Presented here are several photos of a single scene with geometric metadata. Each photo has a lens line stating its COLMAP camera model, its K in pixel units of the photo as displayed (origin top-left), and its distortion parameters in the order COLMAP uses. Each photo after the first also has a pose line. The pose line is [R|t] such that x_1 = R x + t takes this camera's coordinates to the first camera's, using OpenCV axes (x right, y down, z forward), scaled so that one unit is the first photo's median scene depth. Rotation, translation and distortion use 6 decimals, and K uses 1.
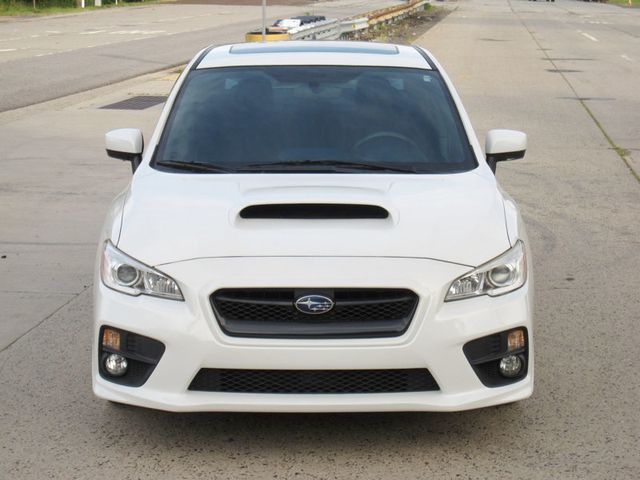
lens RADIAL K [[1533.8, 0, 320.0], [0, 1533.8, 240.0], [0, 0, 1]] dist [-0.101065, 0.141556]
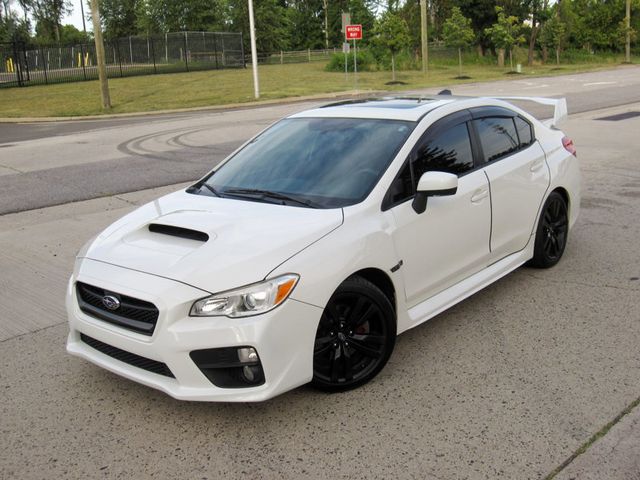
lens RADIAL K [[729.7, 0, 320.0], [0, 729.7, 240.0], [0, 0, 1]] dist [-0.101613, 0.026001]
pose [[0.755675, 0.118344, -0.644166, 0.559235], [-0.054370, 0.991480, 0.118370, -0.103903], [0.652686, -0.054426, 0.755671, 0.612222]]
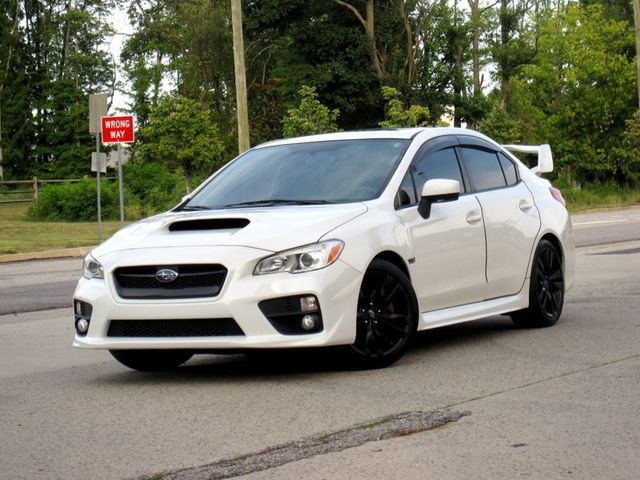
lens RADIAL K [[1790.3, 0, 320.0], [0, 1790.3, 240.0], [0, 0, 1]] dist [-0.077164, -0.598741]
pose [[0.875247, -0.037561, -0.482216, 0.972063], [-0.026876, 0.991663, -0.126026, 0.222940], [0.482929, 0.123264, 0.866940, -0.464236]]
